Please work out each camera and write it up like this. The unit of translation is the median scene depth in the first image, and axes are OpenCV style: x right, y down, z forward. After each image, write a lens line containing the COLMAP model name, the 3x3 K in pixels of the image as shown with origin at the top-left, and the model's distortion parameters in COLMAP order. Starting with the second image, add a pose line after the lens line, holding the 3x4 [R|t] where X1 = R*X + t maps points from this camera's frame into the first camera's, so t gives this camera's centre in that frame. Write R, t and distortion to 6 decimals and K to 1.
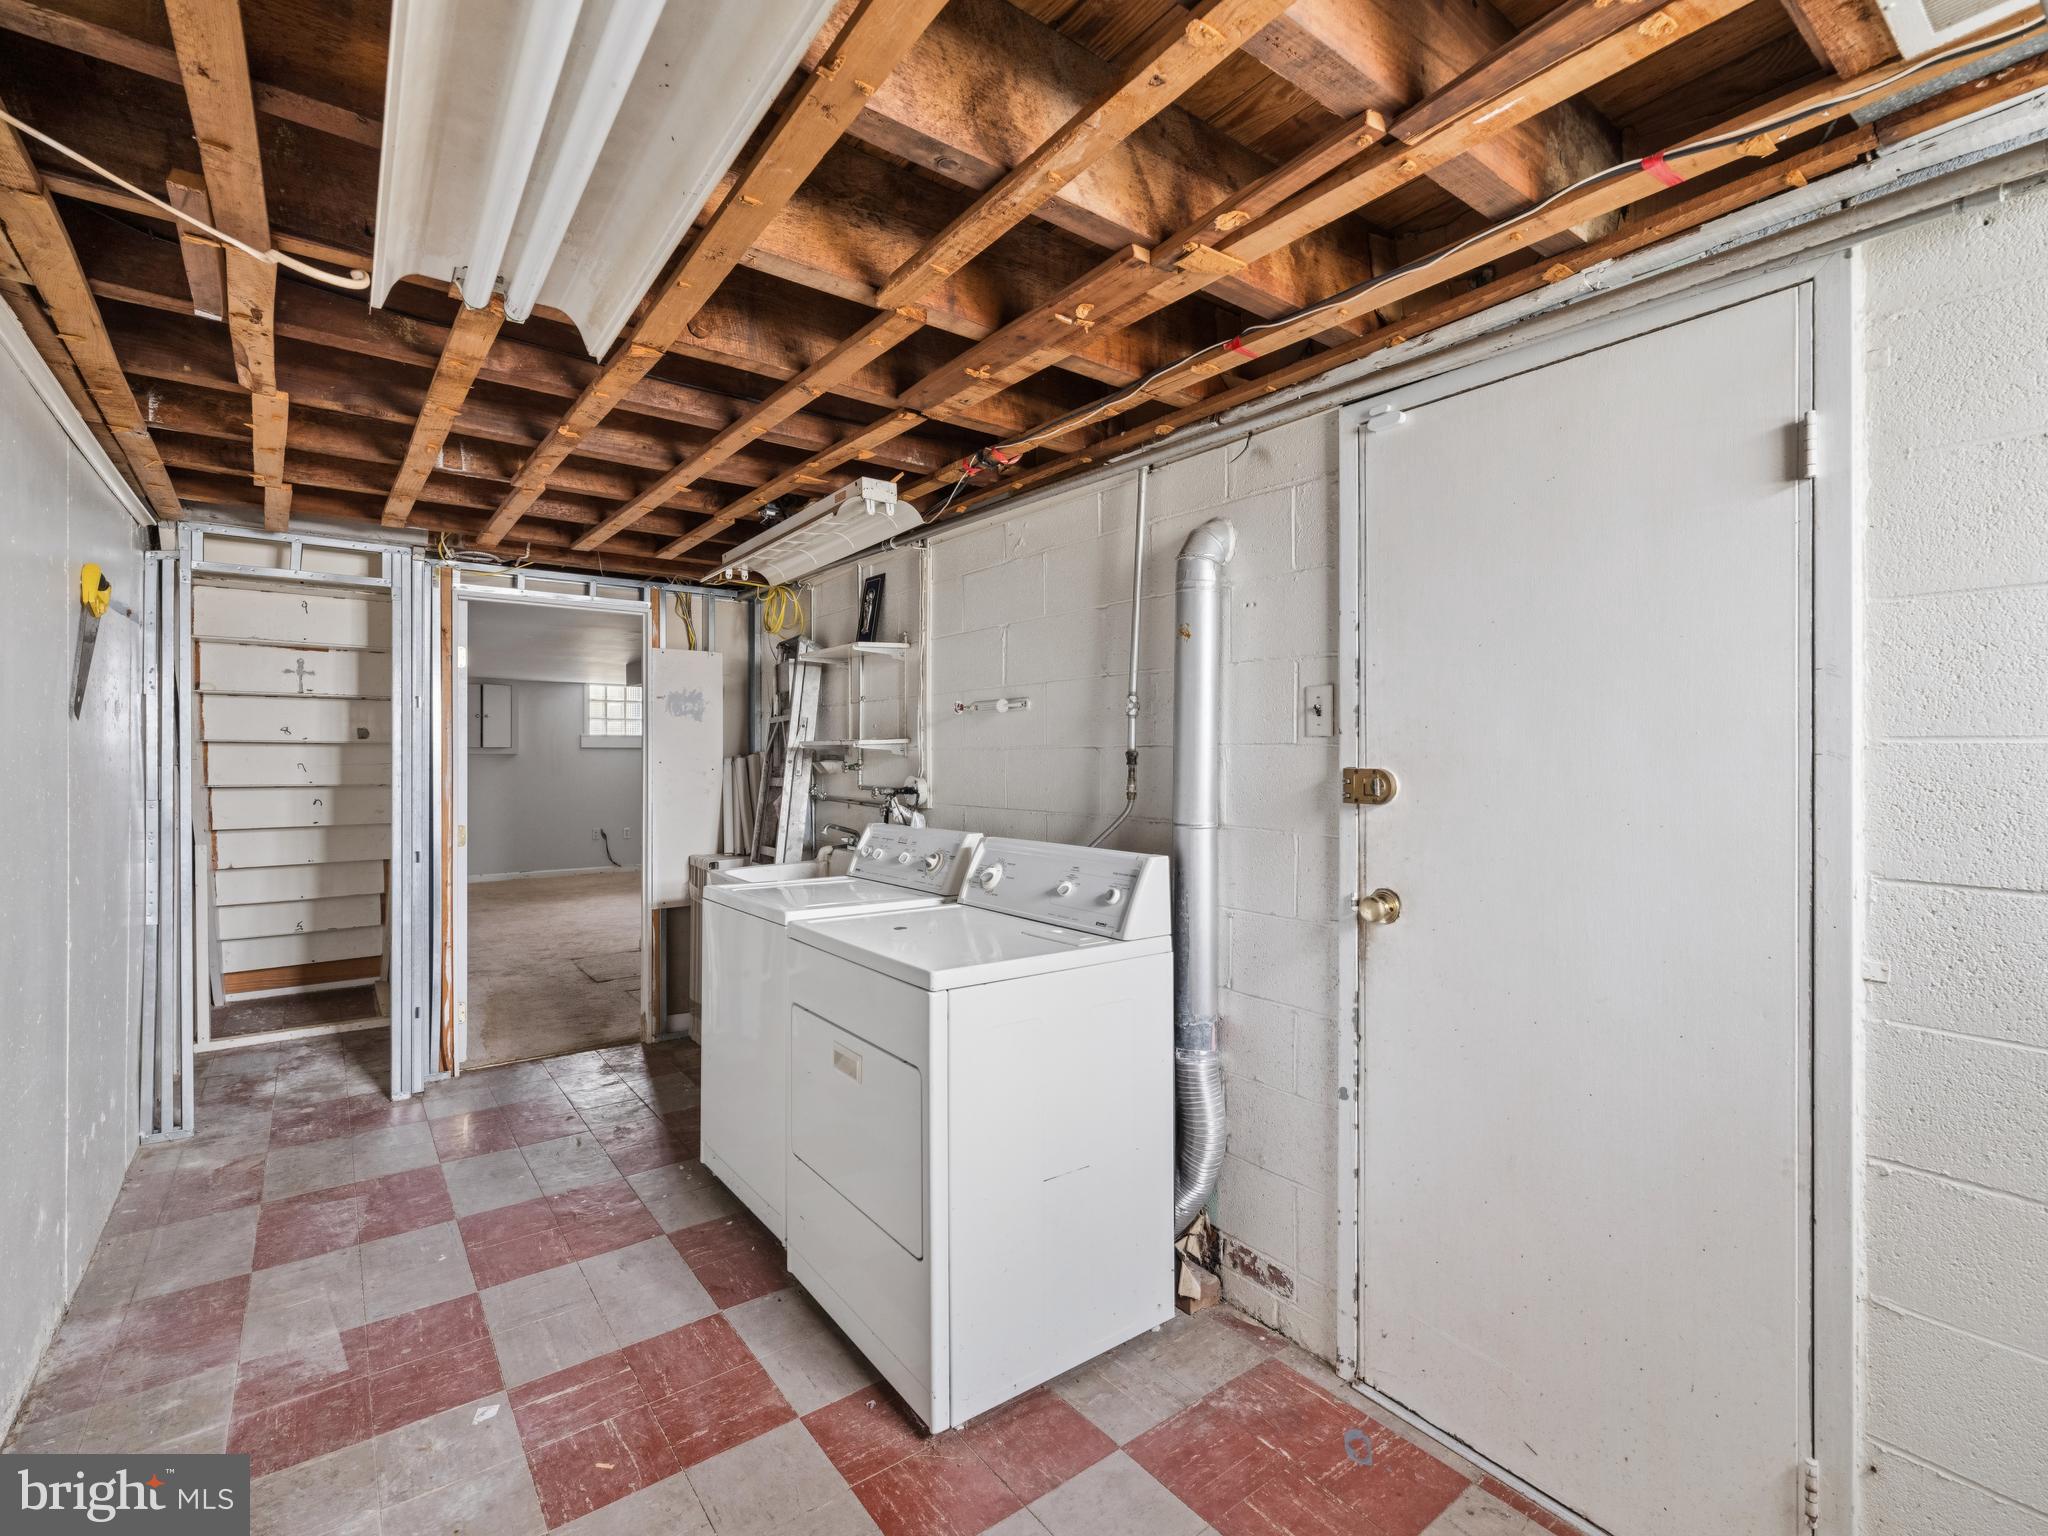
lens RADIAL K [[950.3, 0, 1024.0], [0, 950.3, 768.0], [0, 0, 1]] dist [0.000868, 0.001129]
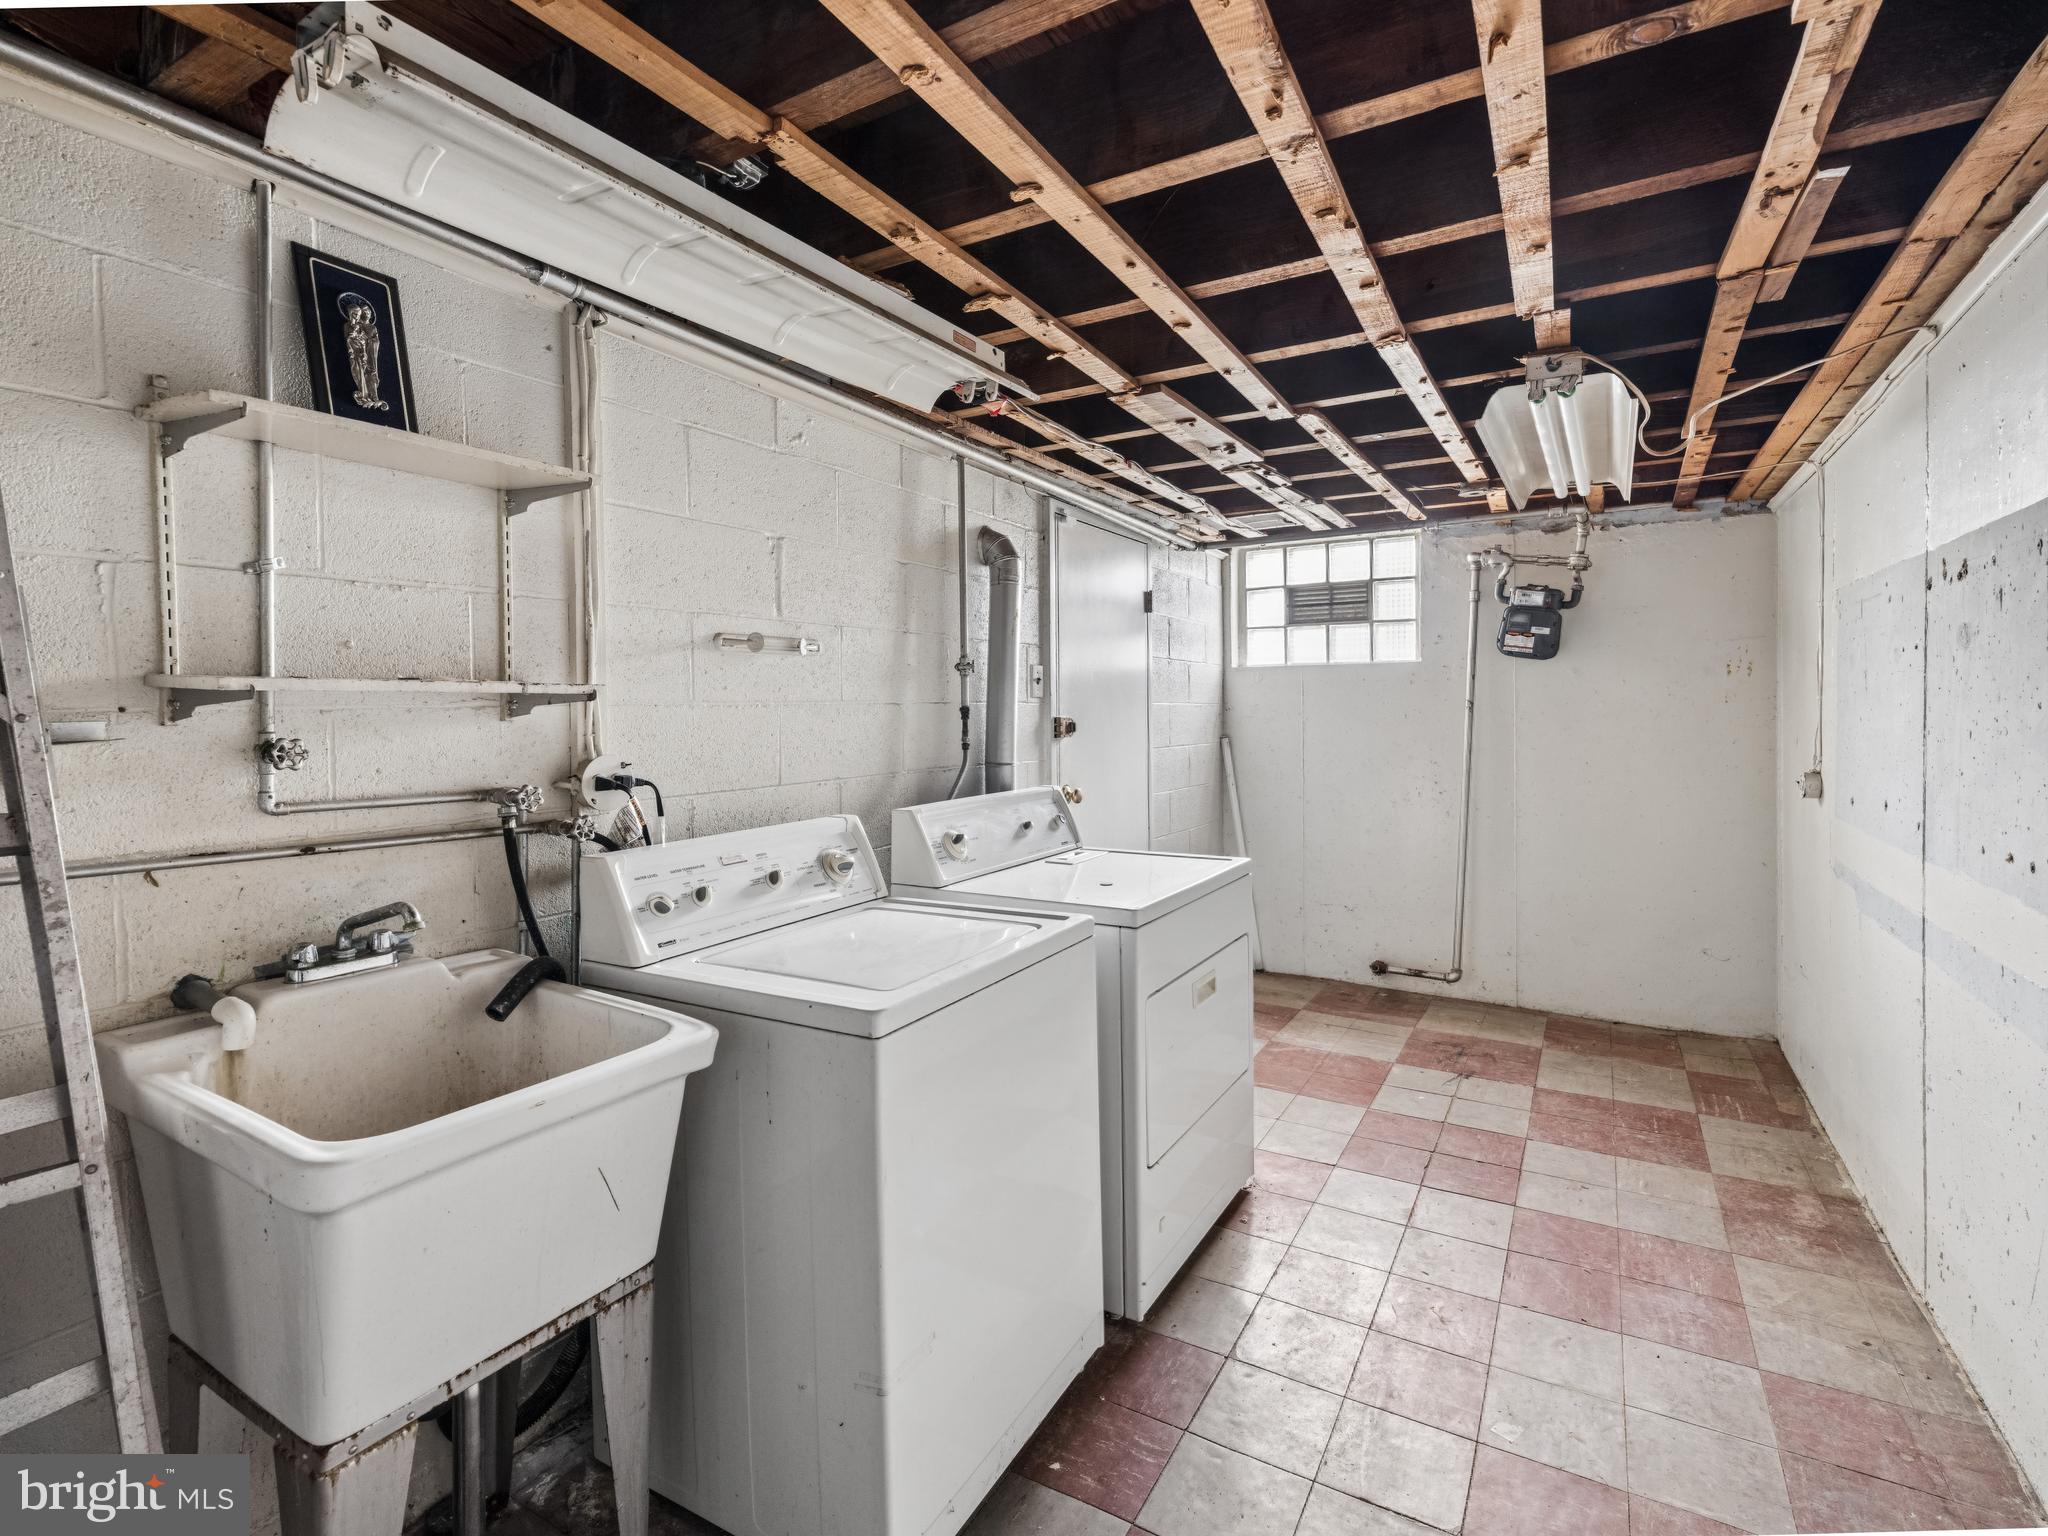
lens RADIAL K [[950.3, 0, 1024.0], [0, 950.3, 768.0], [0, 0, 1]] dist [0.000868, 0.001129]
pose [[-0.383662, -0.057880, 0.921658, -1.131810], [0.021288, 0.997214, 0.071486, -0.029031], [-0.923228, 0.047047, -0.381361, 1.616581]]
